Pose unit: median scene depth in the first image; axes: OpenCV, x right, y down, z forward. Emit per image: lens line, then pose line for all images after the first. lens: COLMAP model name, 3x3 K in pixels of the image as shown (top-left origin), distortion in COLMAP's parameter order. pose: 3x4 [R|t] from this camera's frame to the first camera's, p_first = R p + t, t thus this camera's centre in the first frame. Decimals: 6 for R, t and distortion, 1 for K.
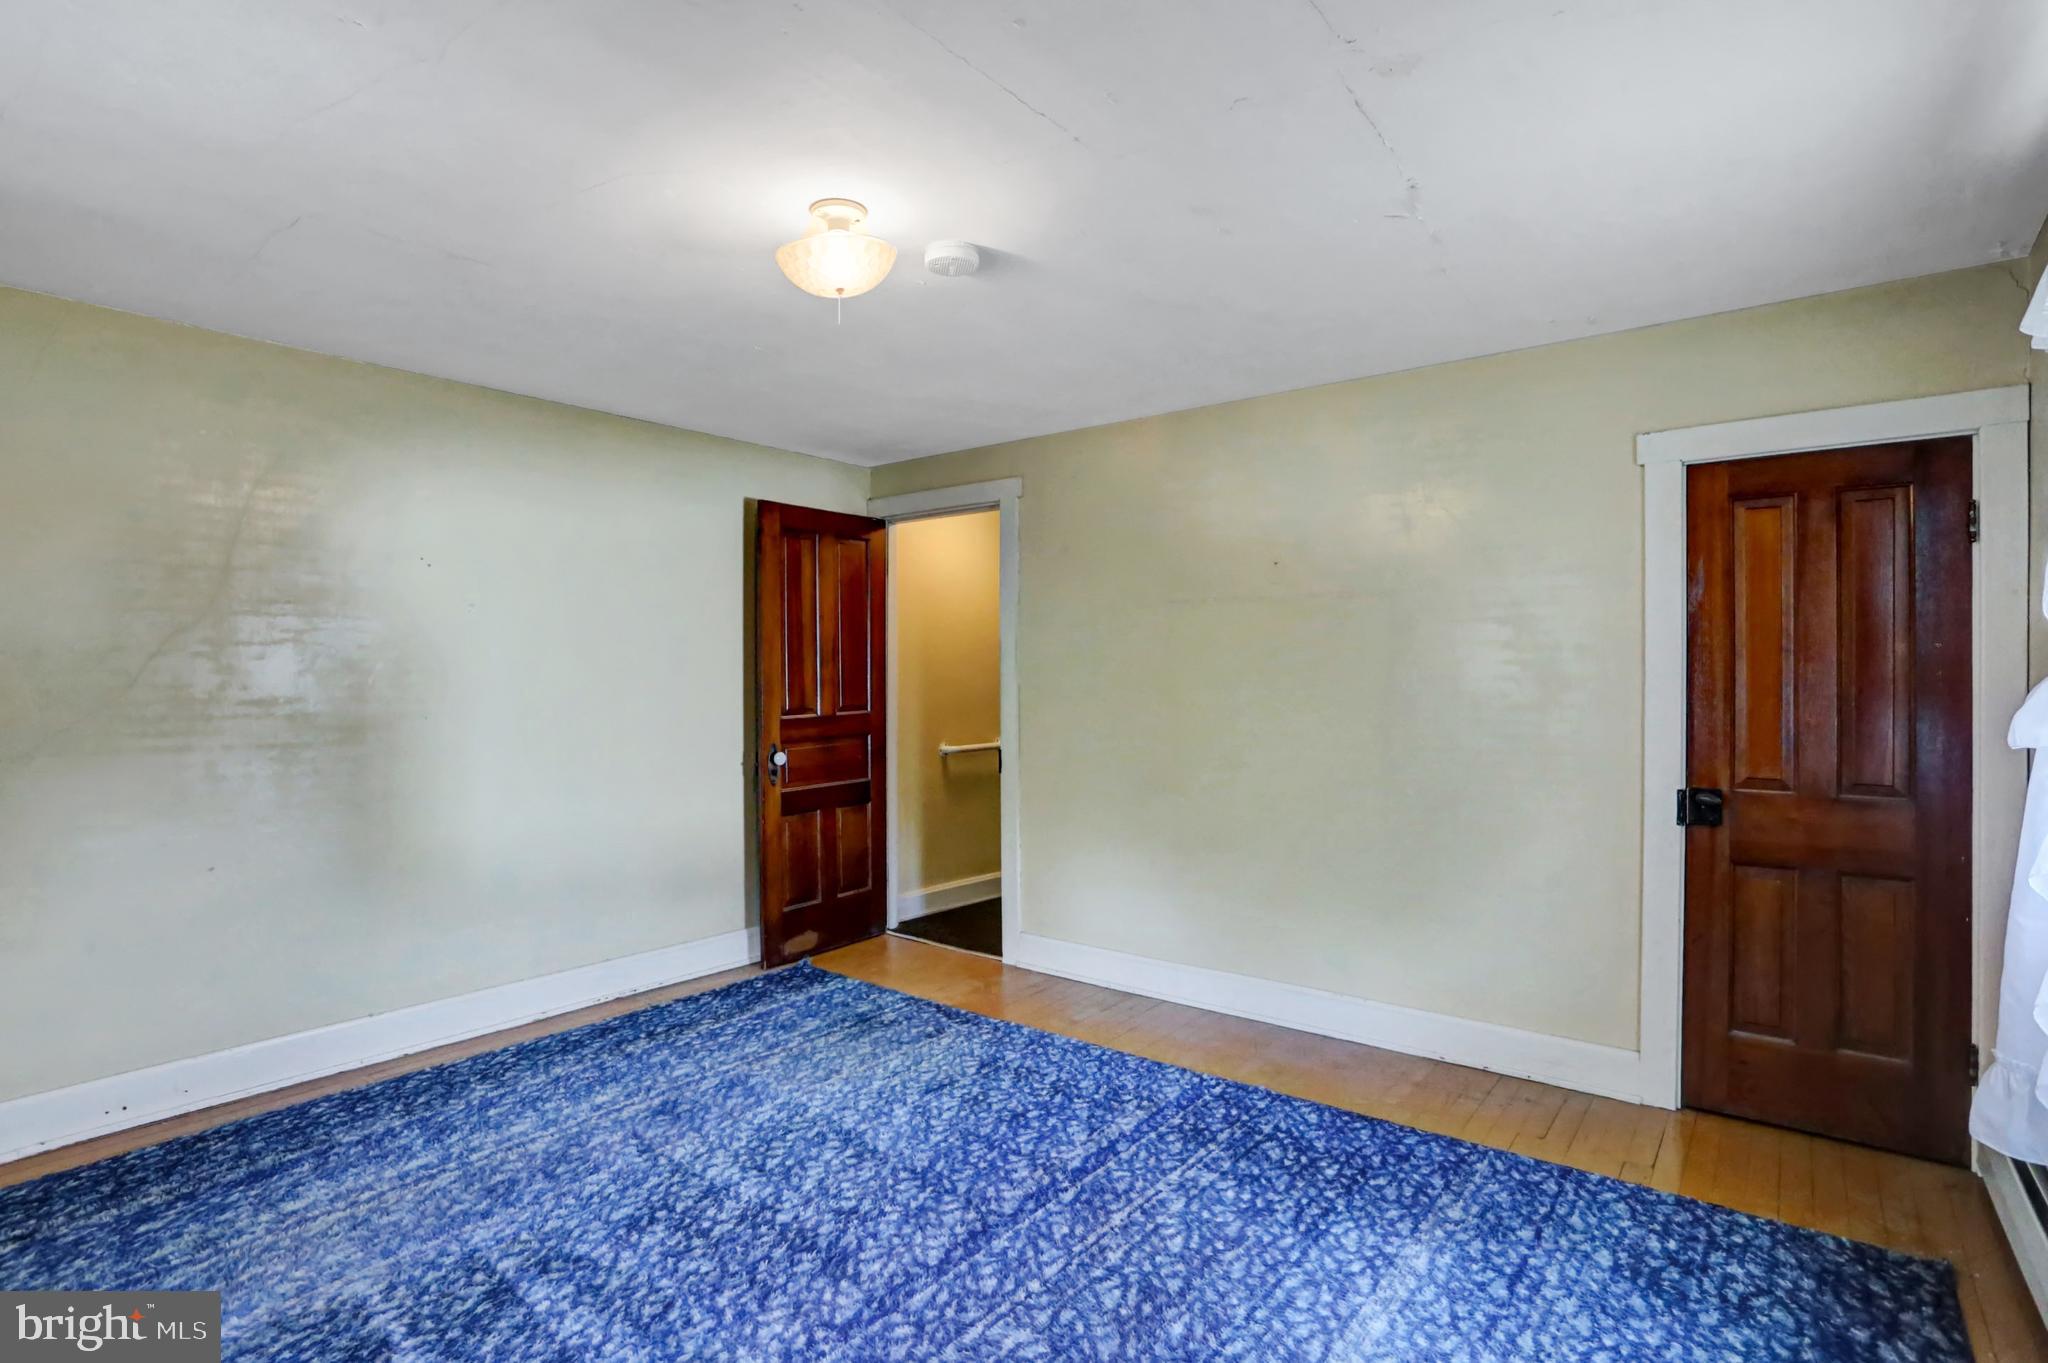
lens RADIAL K [[1016.0, 0, 1020.5], [0, 1016.0, 676.6], [0, 0, 1]] dist [-0.080788, 0.038576]
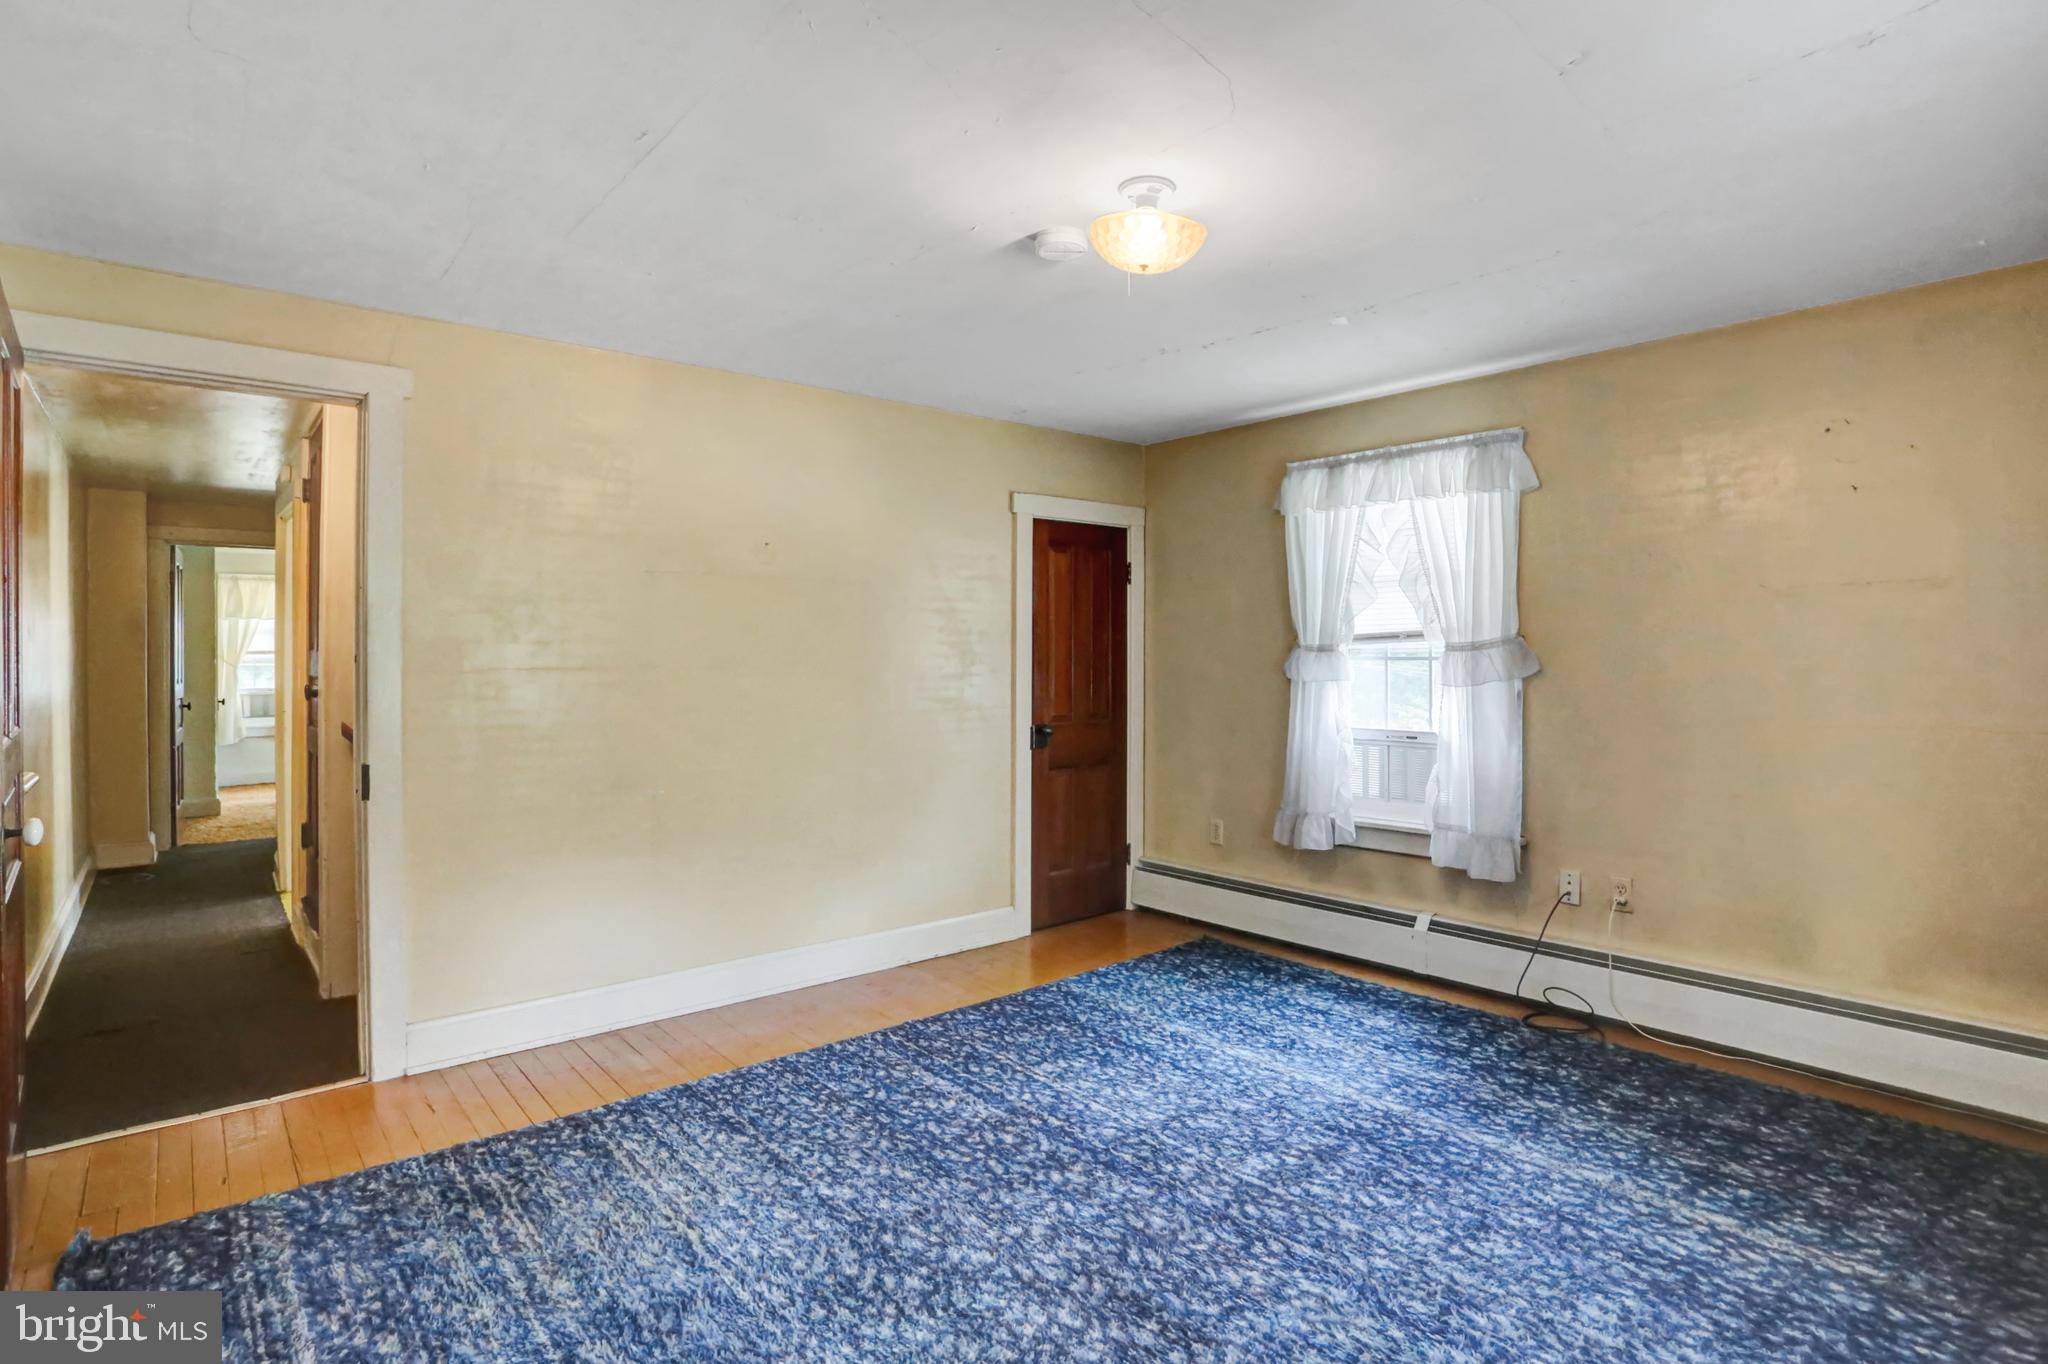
lens RADIAL K [[1016.0, 0, 1020.5], [0, 1016.0, 677.1], [0, 0, 1]] dist [-0.080788, 0.038576]
pose [[0.193199, -0.022354, 0.980905, -0.888421], [0.005579, 0.999749, 0.021685, 0.001490], [-0.981144, 0.001283, 0.193275, 0.702333]]
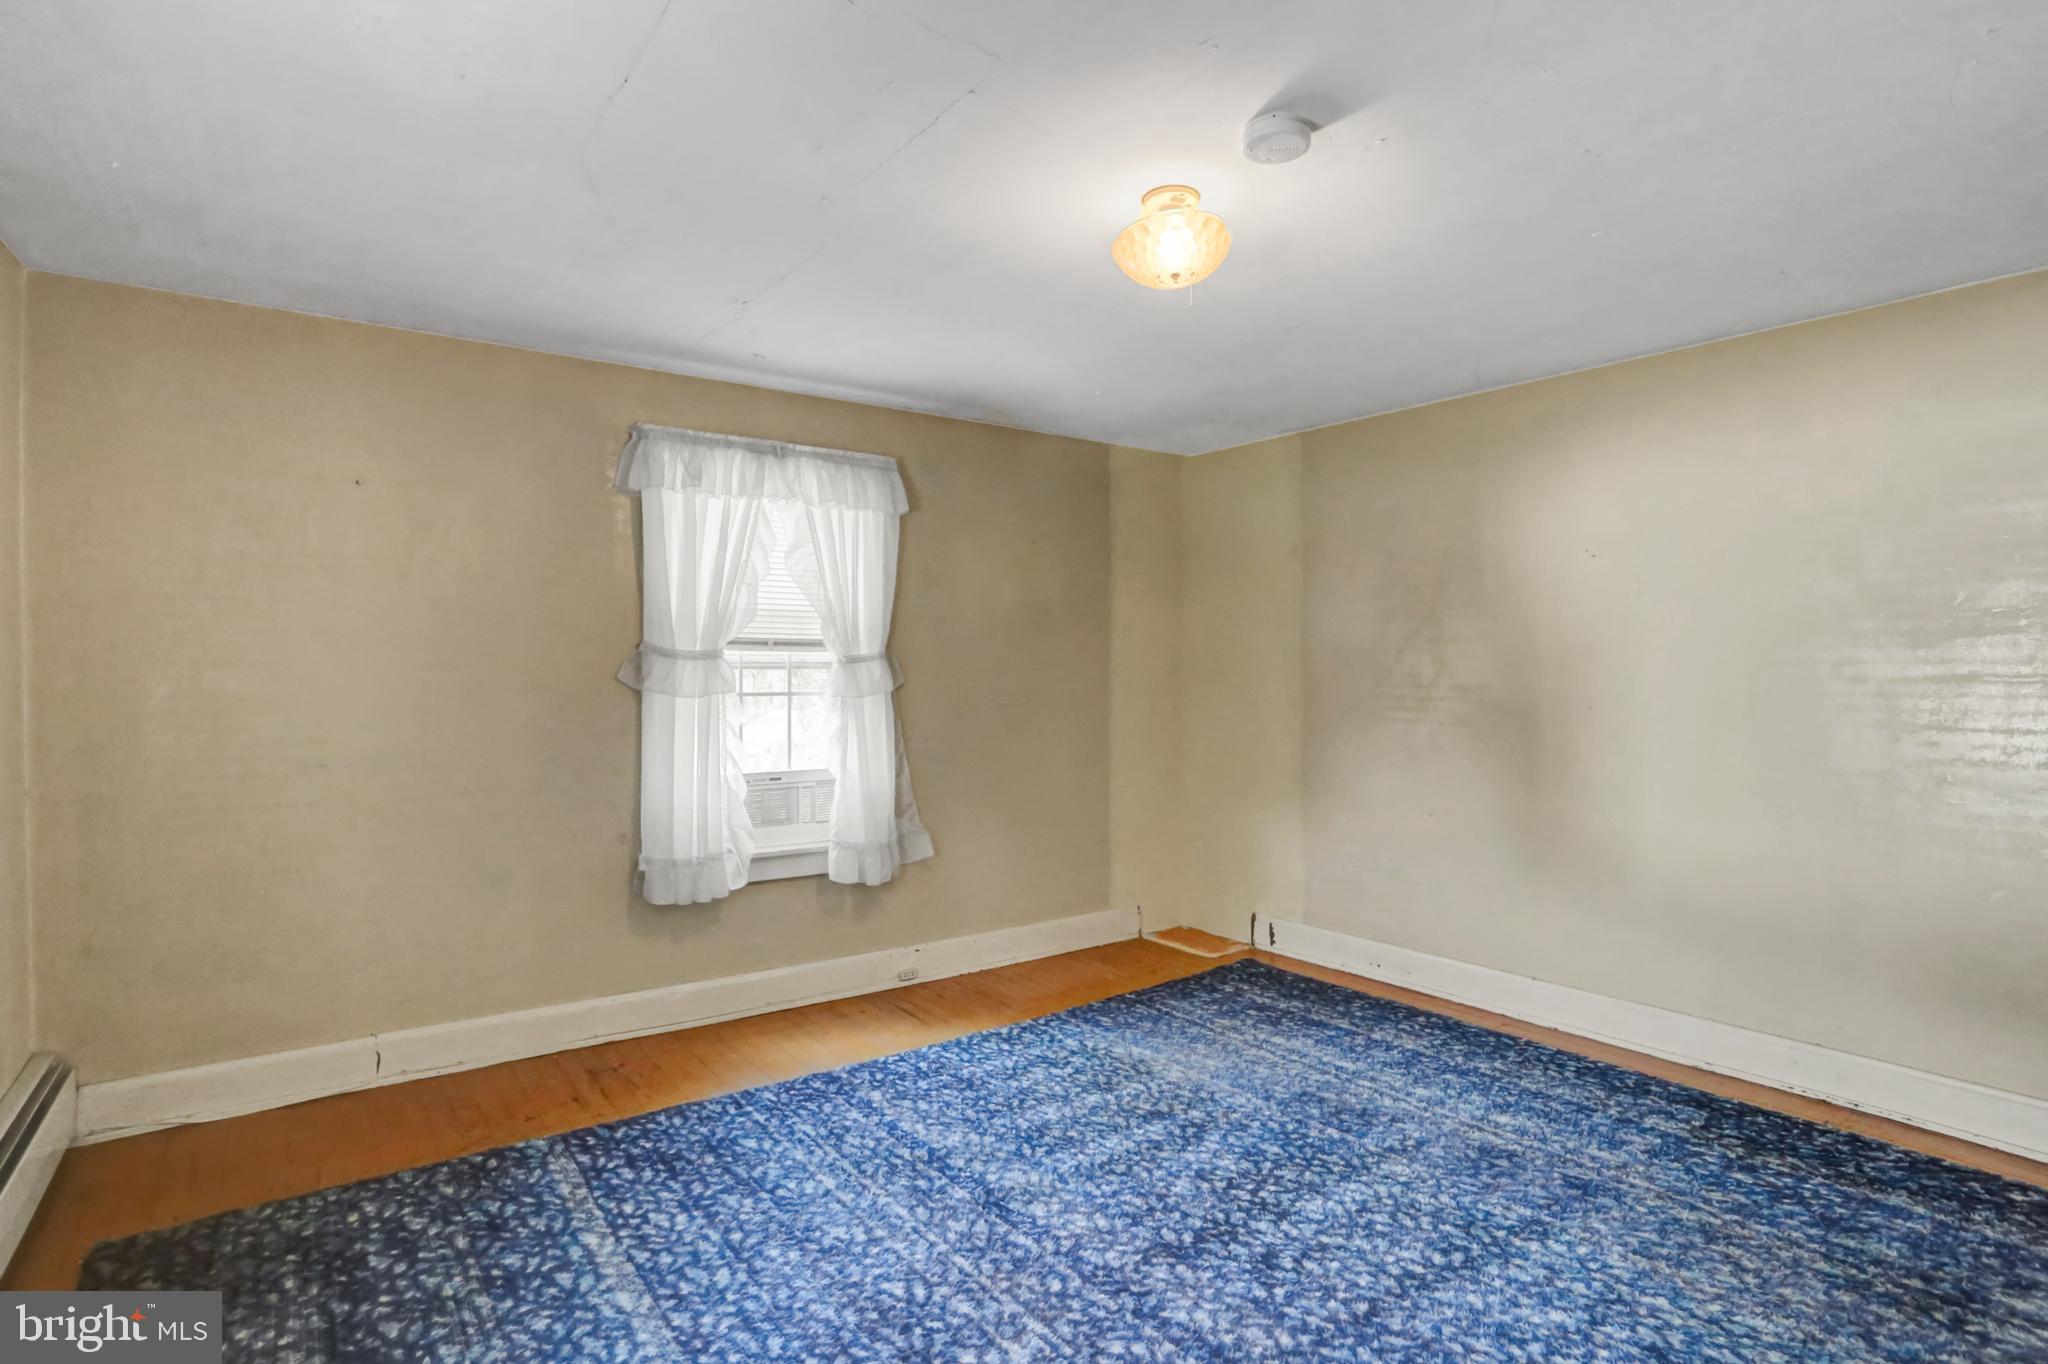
lens RADIAL K [[1002.9, 0, 1024.0], [0, 1002.9, 682.0], [0, 0, 1]] dist [-0.075663, 0.031565]
pose [[-0.261137, 0.015605, -0.965176, 0.604441], [-0.000043, 0.999869, 0.016177, -0.002012], [0.965302, 0.004266, -0.261102, 0.836884]]
